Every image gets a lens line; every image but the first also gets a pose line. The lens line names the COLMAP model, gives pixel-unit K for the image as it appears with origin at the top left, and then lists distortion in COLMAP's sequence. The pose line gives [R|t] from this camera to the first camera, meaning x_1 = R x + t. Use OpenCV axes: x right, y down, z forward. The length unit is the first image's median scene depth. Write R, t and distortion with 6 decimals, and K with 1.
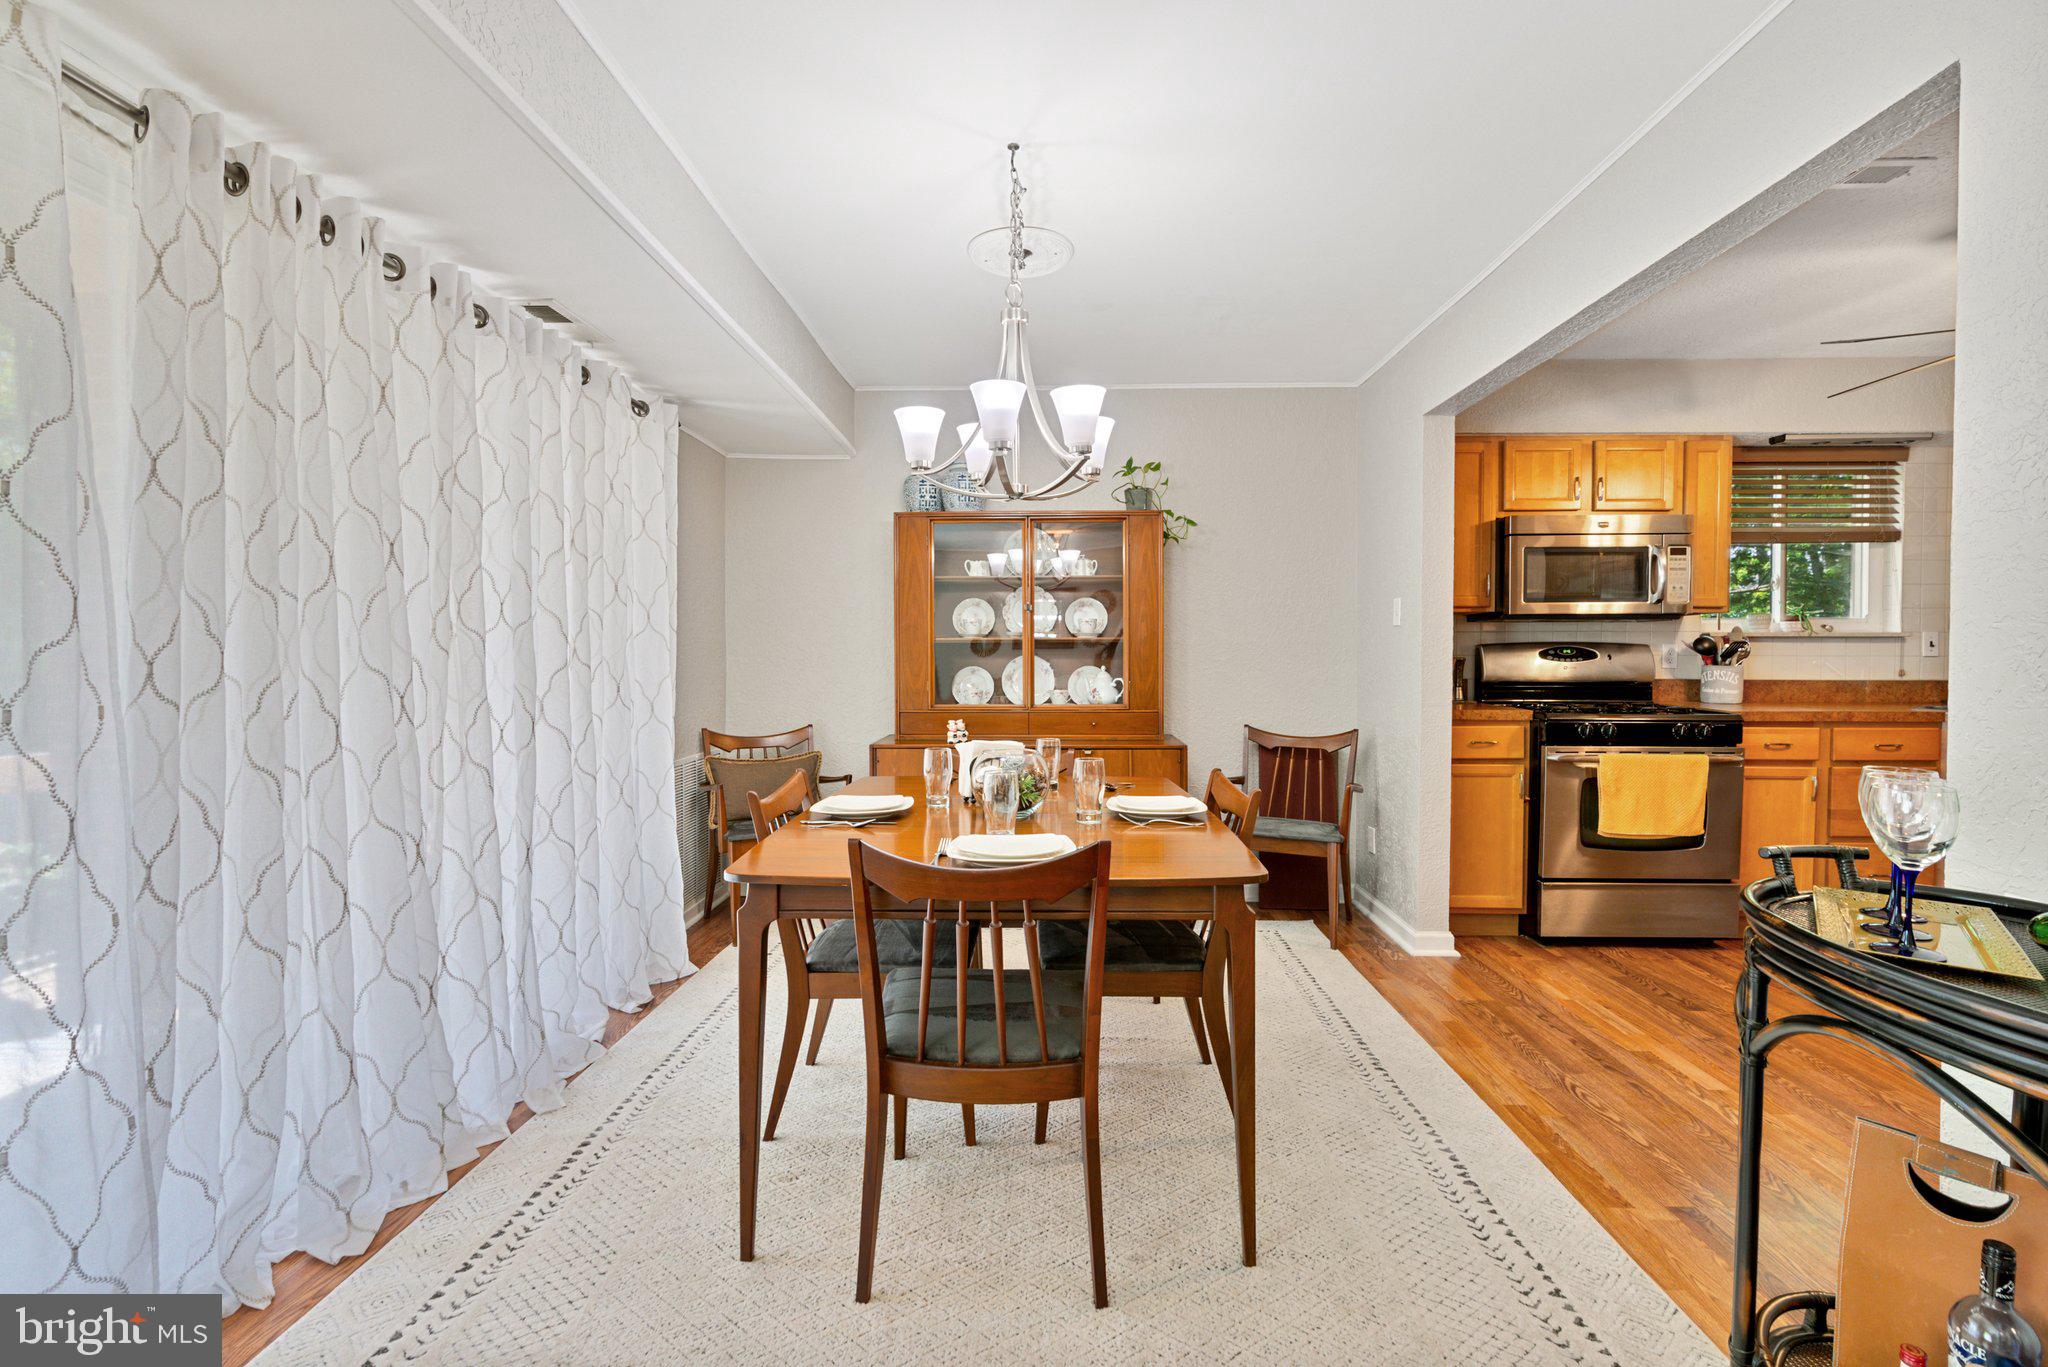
lens RADIAL K [[955.3, 0, 1024.2], [0, 955.3, 675.7], [0, 0, 1]] dist [-0.004120, -0.000411]
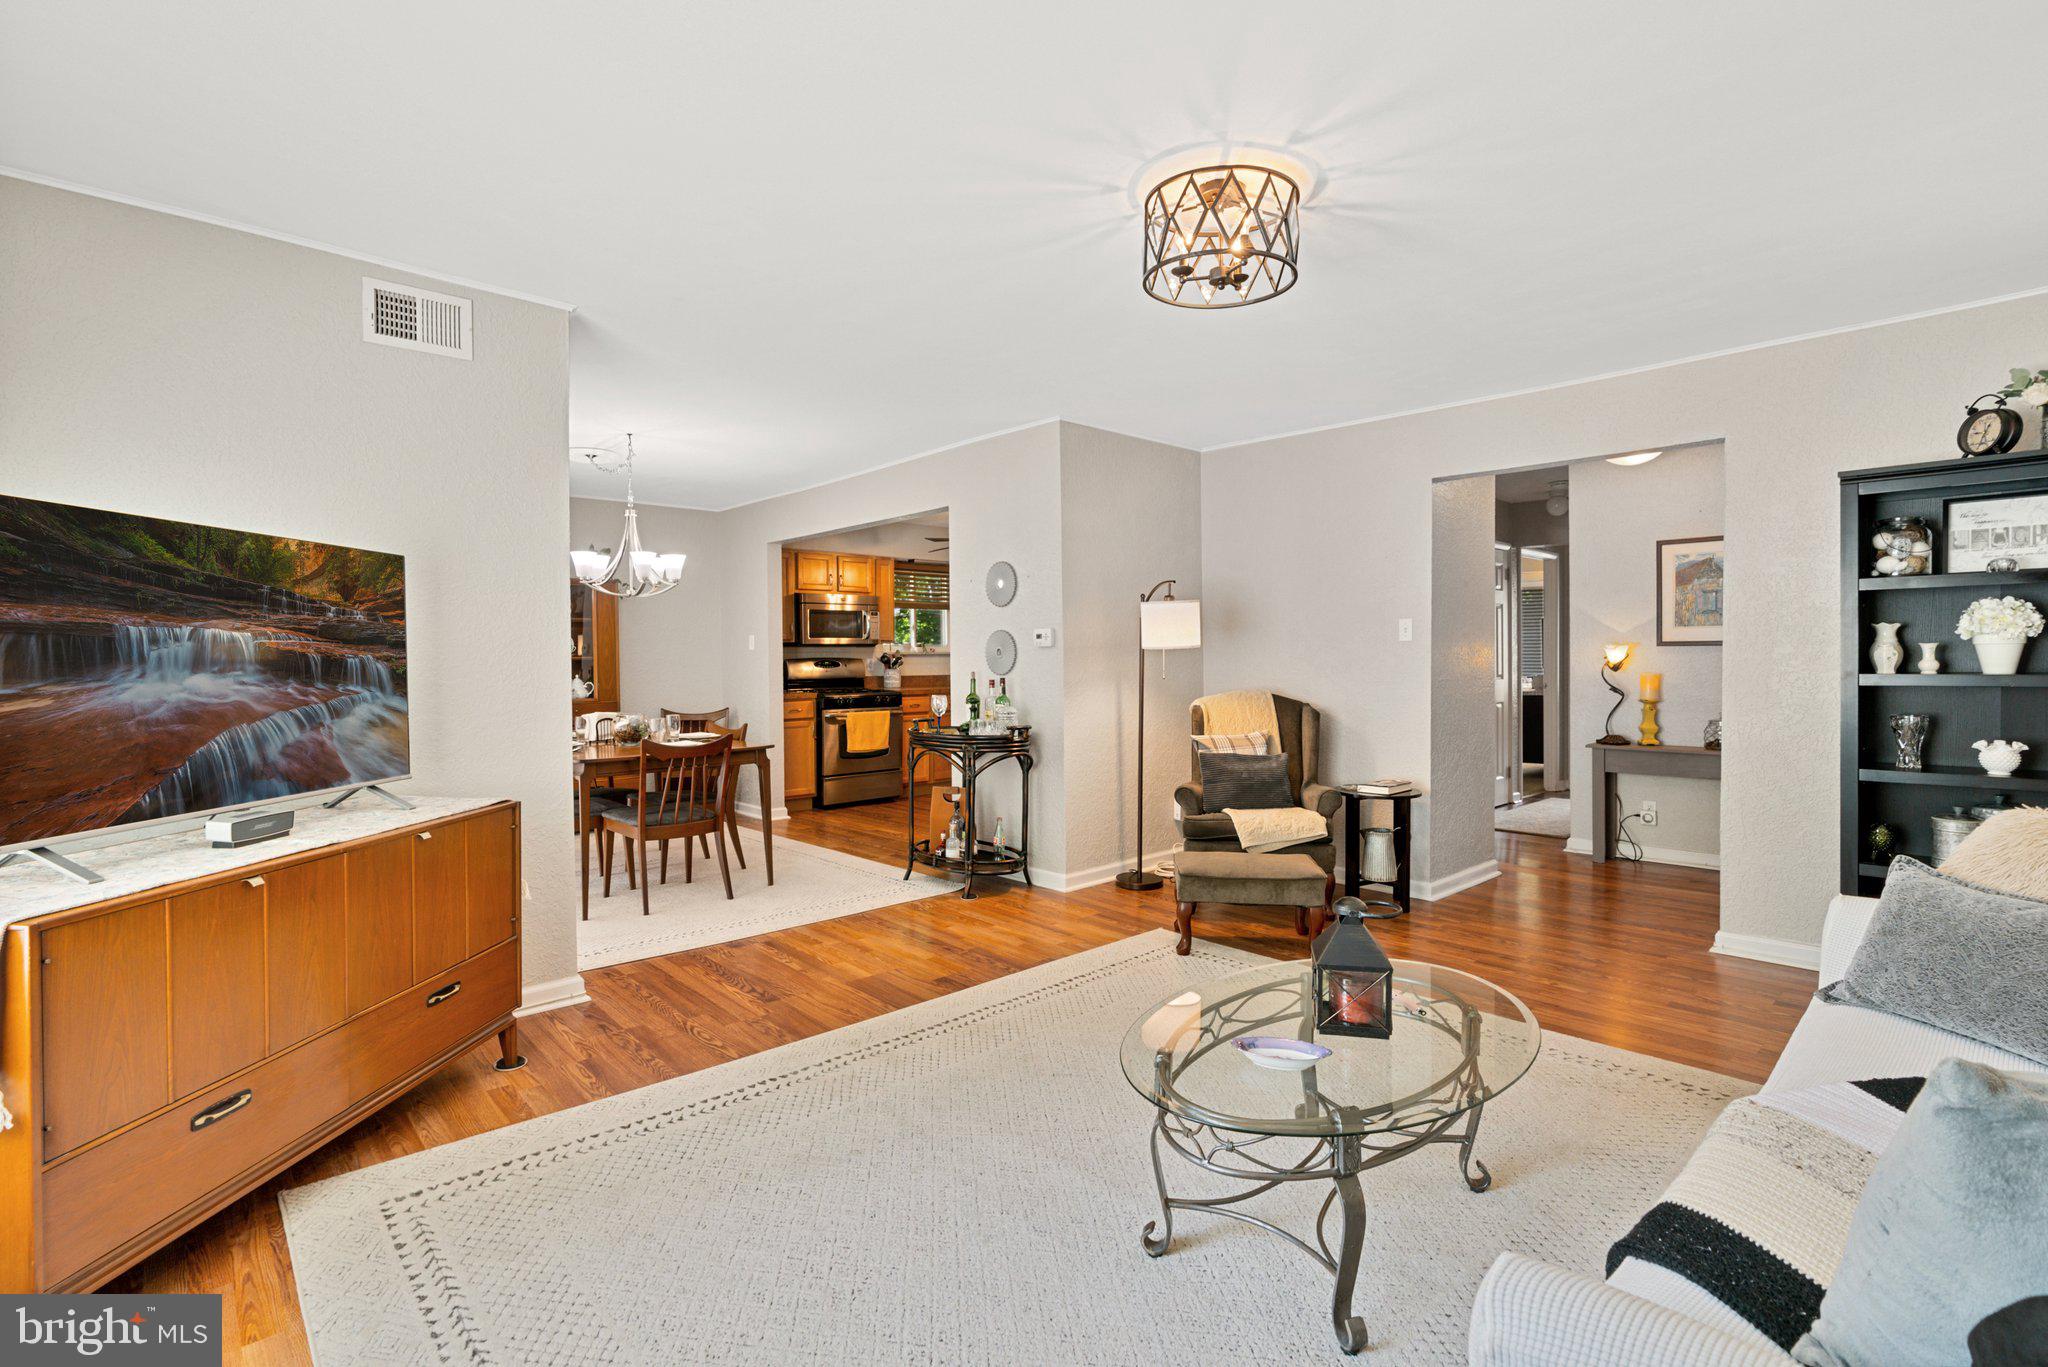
lens RADIAL K [[955.3, 0, 1024.2], [0, 955.3, 675.7], [0, 0, 1]] dist [-0.004120, -0.000411]
pose [[0.706770, -0.020117, 0.707157, -0.535640], [0.024069, 0.999701, 0.004384, 0.002025], [-0.707034, 0.013922, 0.707043, -0.671267]]
